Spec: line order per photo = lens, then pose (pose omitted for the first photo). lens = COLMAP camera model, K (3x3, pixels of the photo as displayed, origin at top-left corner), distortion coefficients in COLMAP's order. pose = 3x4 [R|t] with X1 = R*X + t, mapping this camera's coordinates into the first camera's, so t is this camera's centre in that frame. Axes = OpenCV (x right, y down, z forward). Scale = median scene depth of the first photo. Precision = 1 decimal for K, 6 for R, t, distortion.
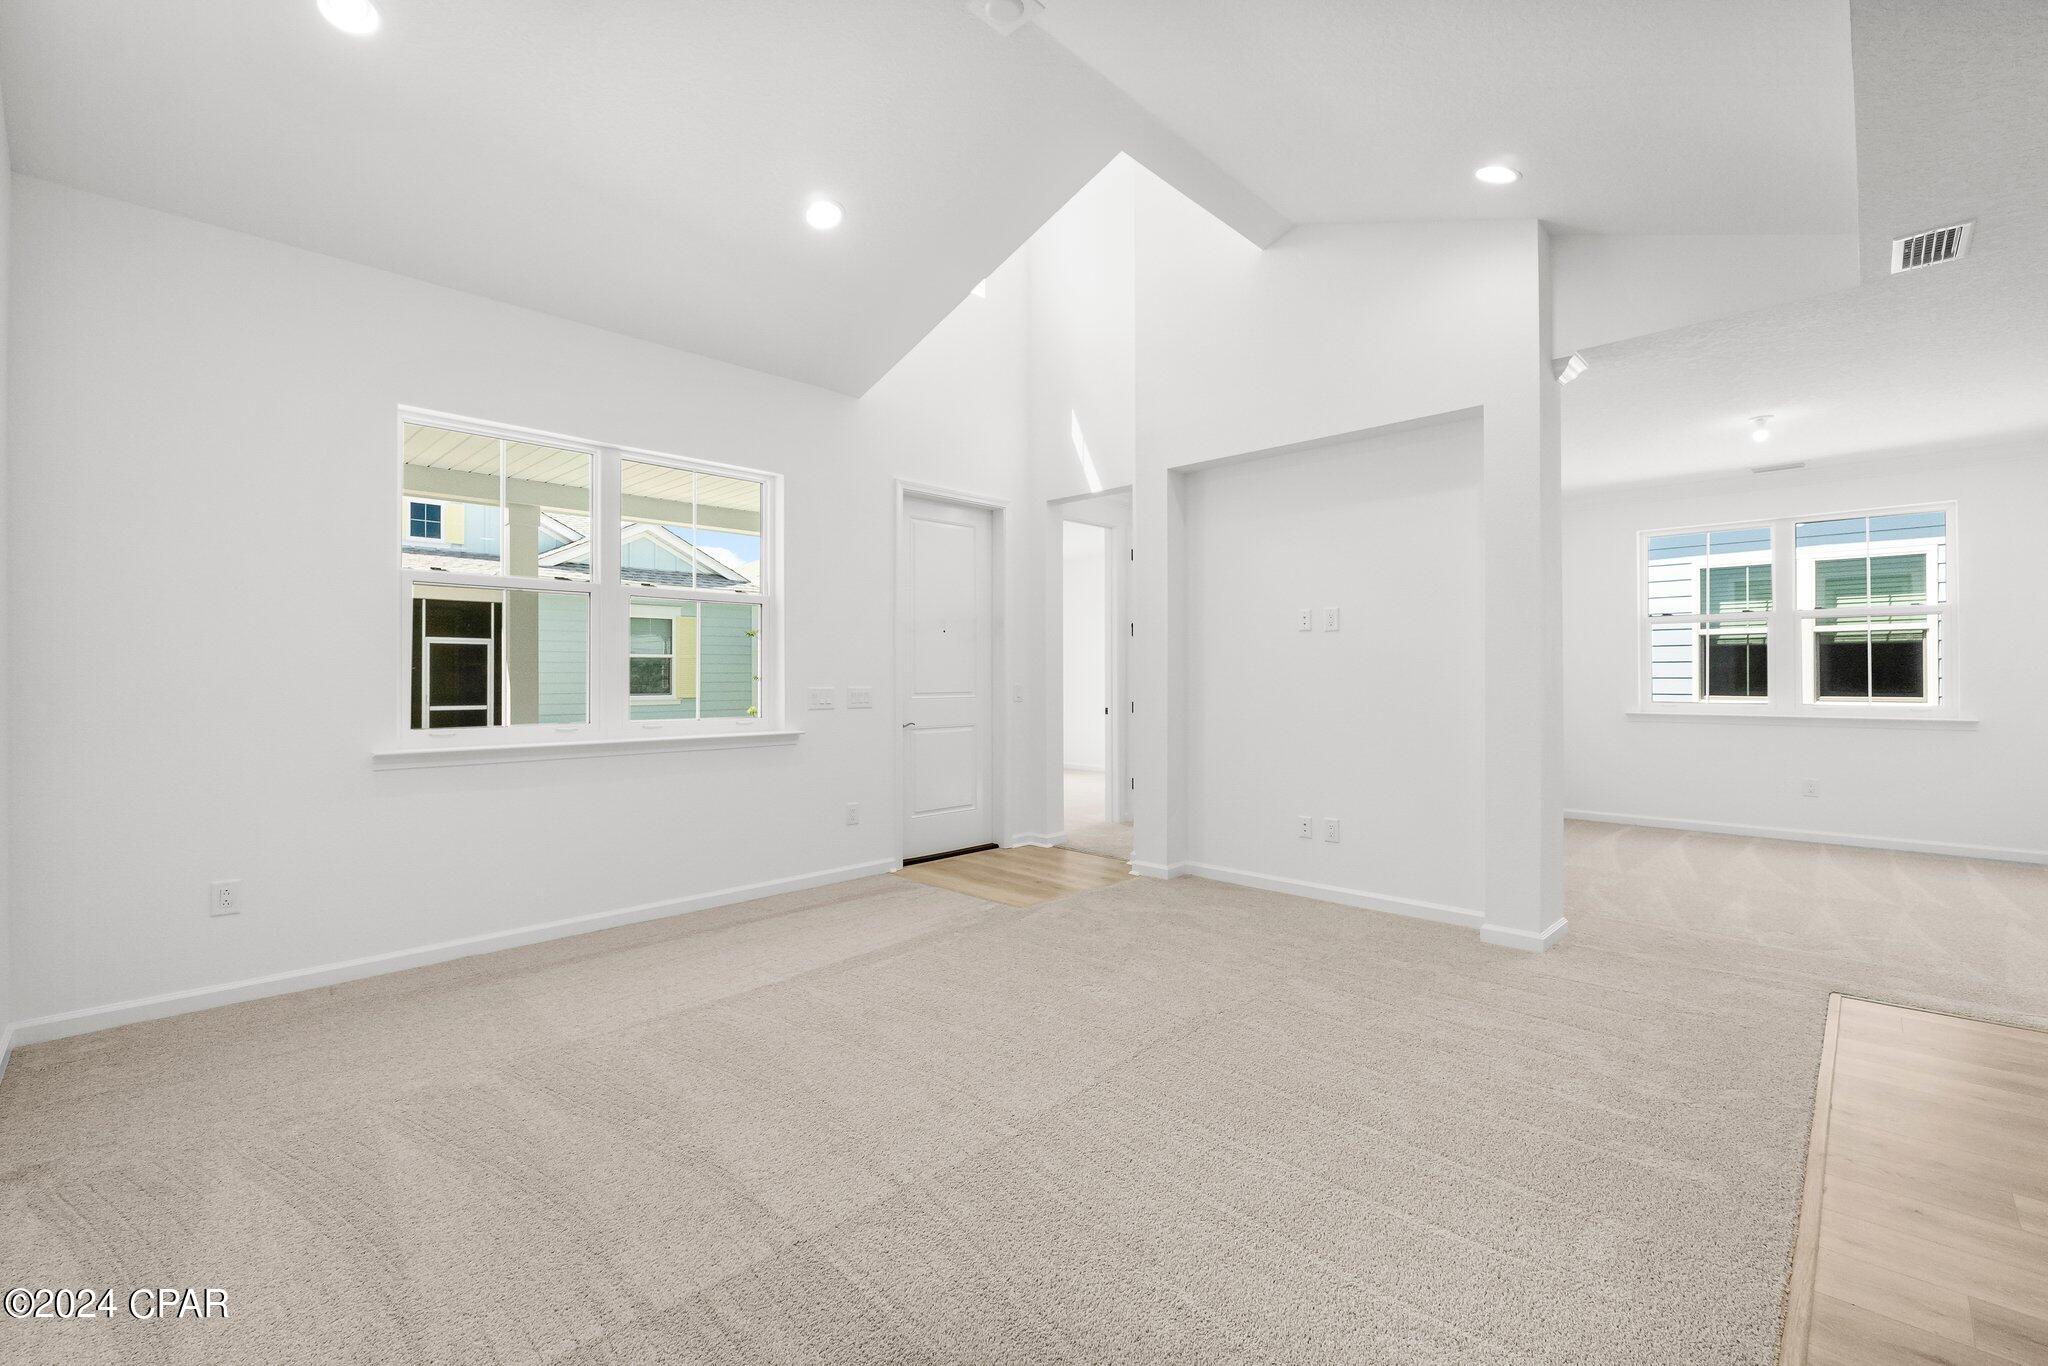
lens RADIAL K [[868.1, 0, 1029.6], [0, 868.1, 672.0], [0, 0, 1]] dist [-0.006197, -0.000088]
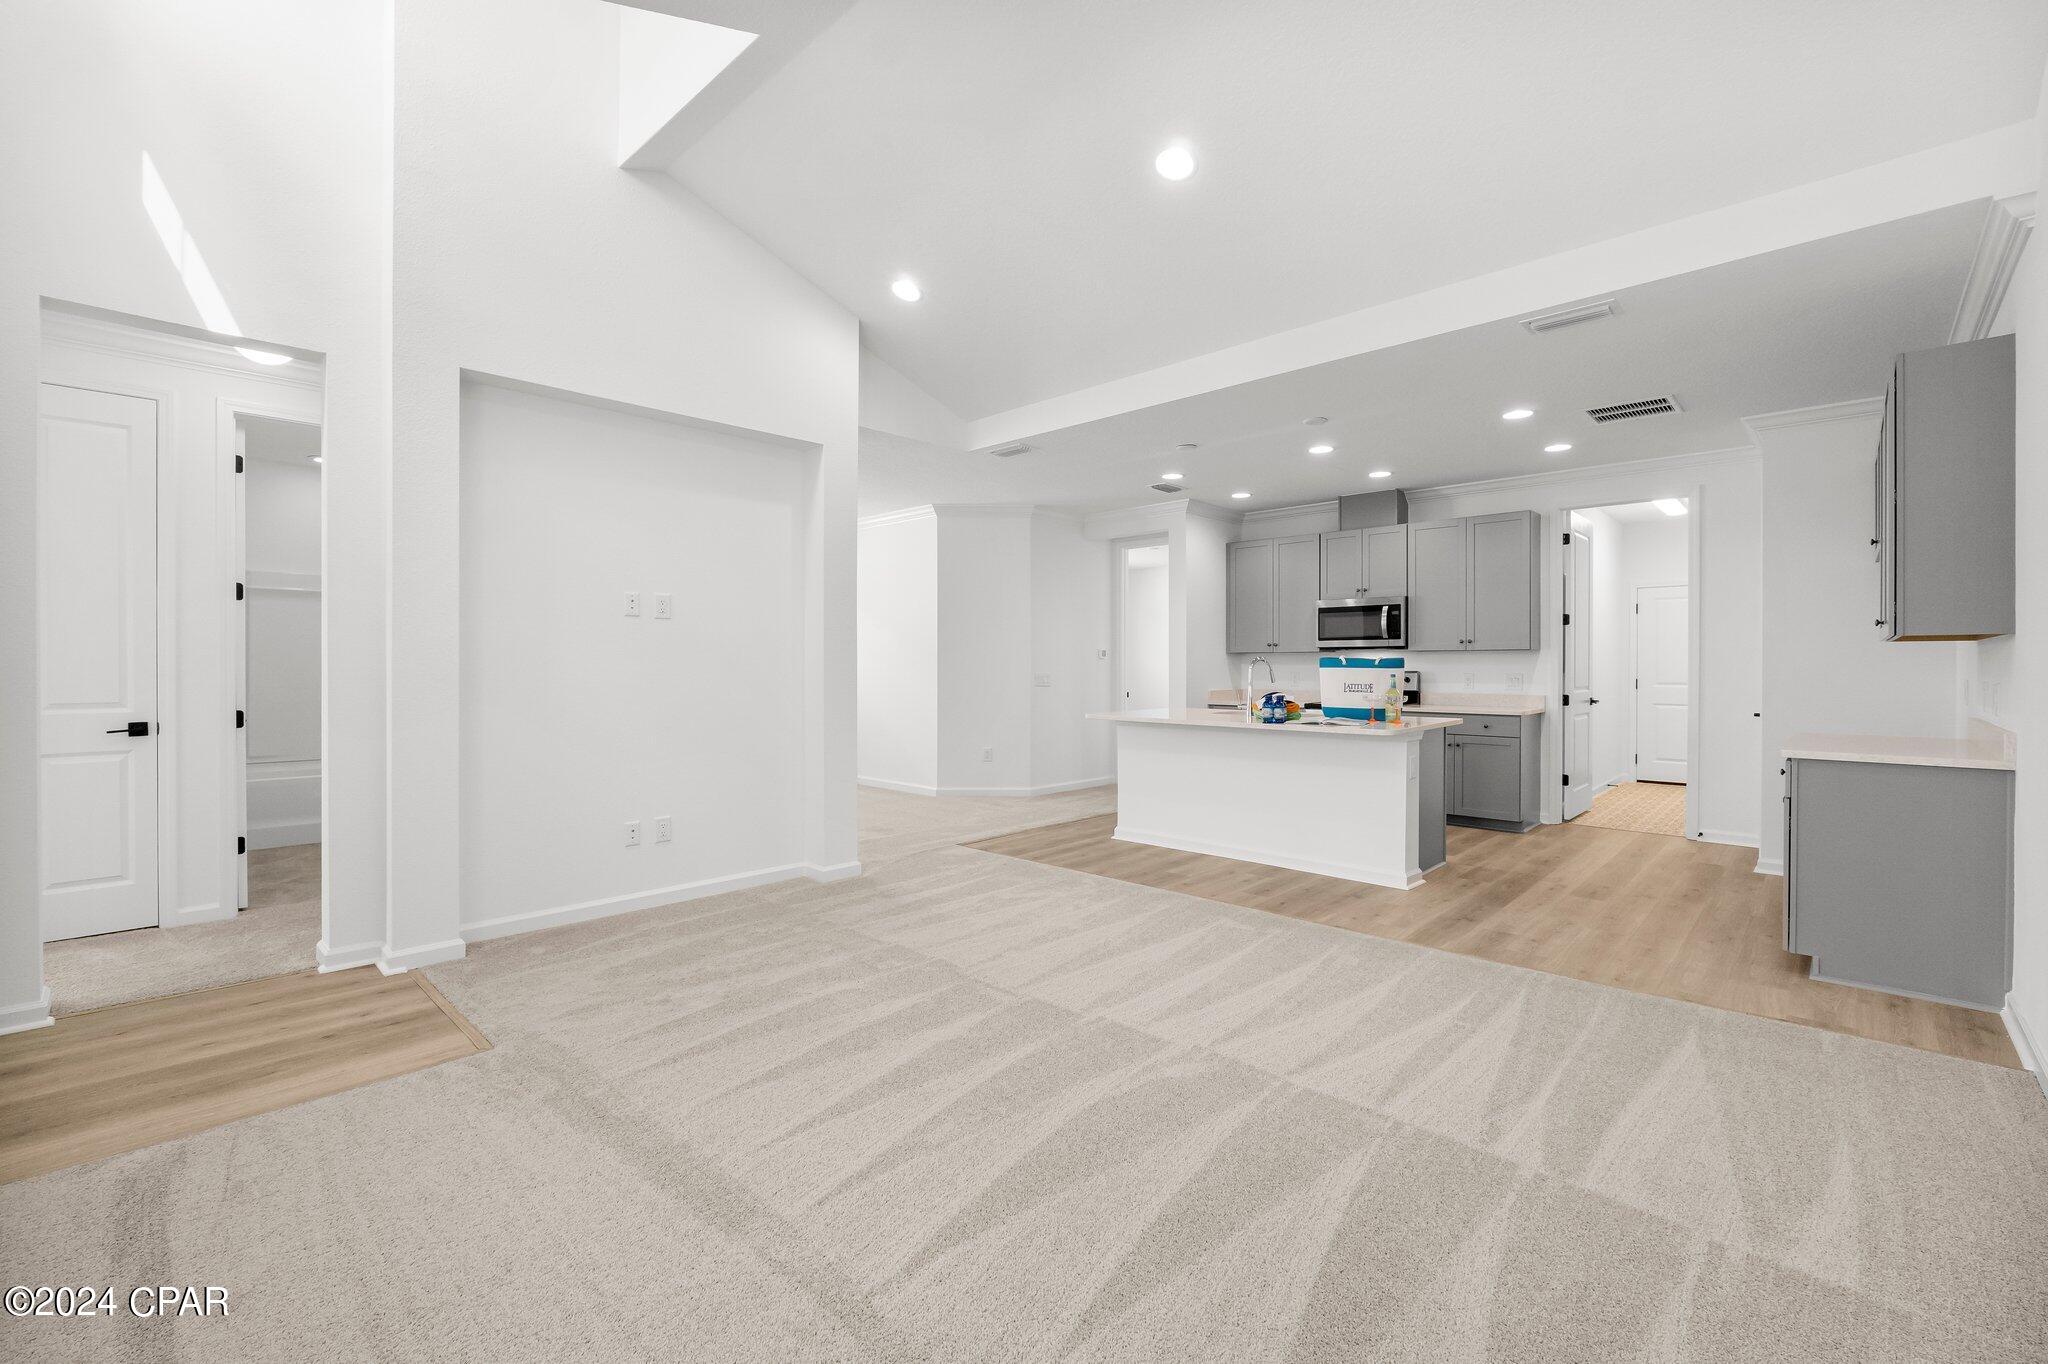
lens RADIAL K [[868.1, 0, 1029.6], [0, 868.1, 671.0], [0, 0, 1]] dist [-0.006197, -0.000088]
pose [[-0.018243, -0.003334, 0.999828, -0.533018], [-0.007434, 0.999967, 0.003199, 0.003091], [-0.999806, -0.007374, -0.018267, 0.544484]]
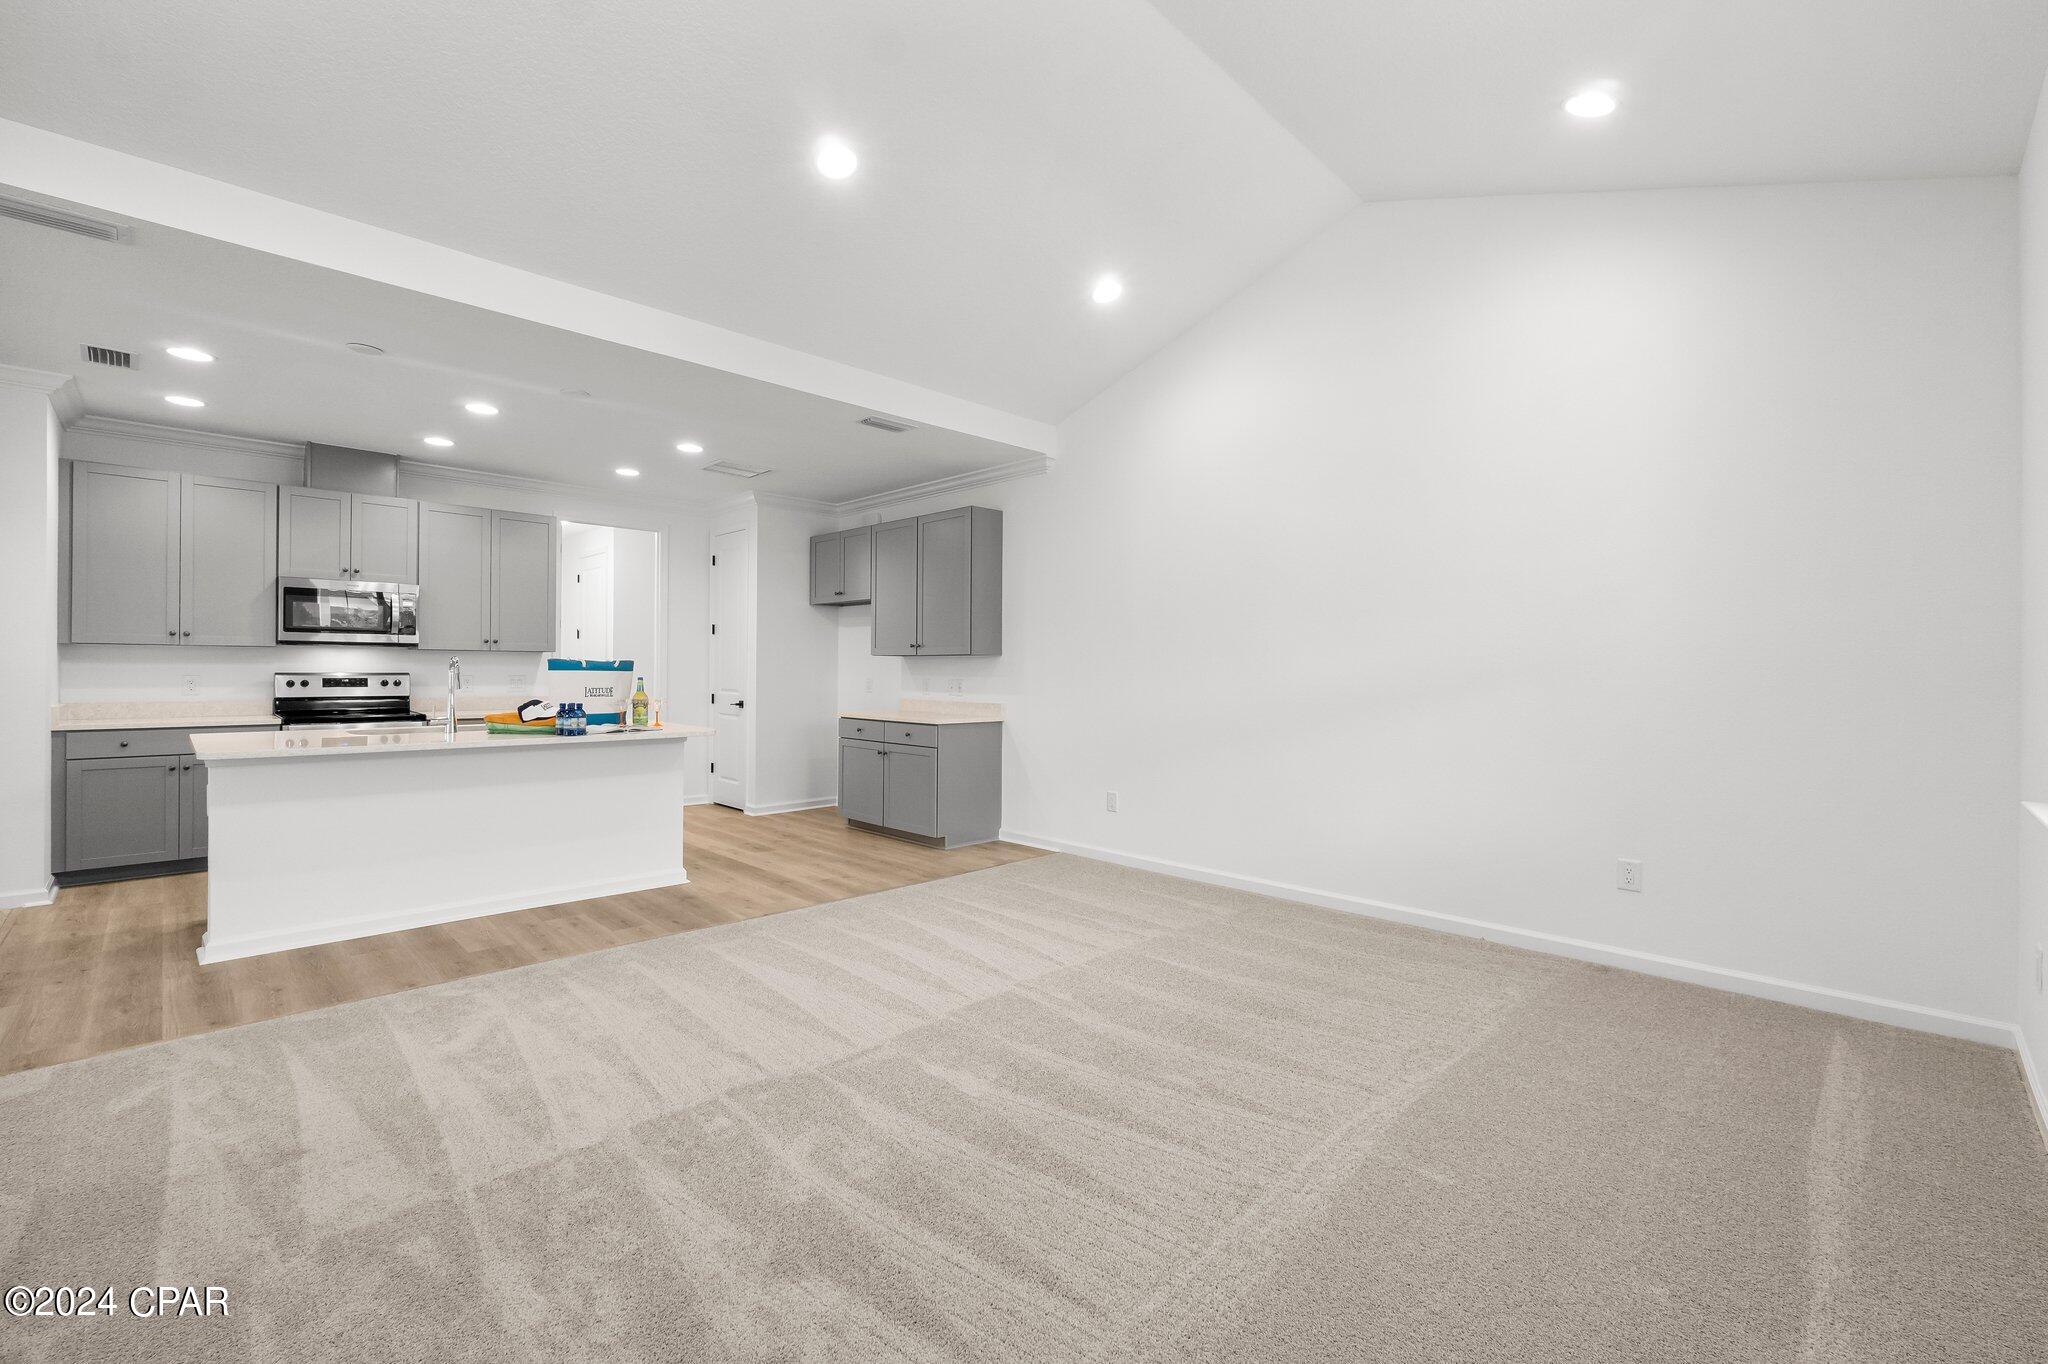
lens RADIAL K [[868.1, 0, 1029.6], [0, 868.1, 671.0], [0, 0, 1]] dist [-0.006197, -0.000088]
pose [[-0.999983, -0.004896, 0.003214, -0.024072], [-0.004913, 0.999972, -0.005587, 0.003017], [-0.003187, -0.005603, -0.999979, 1.071130]]
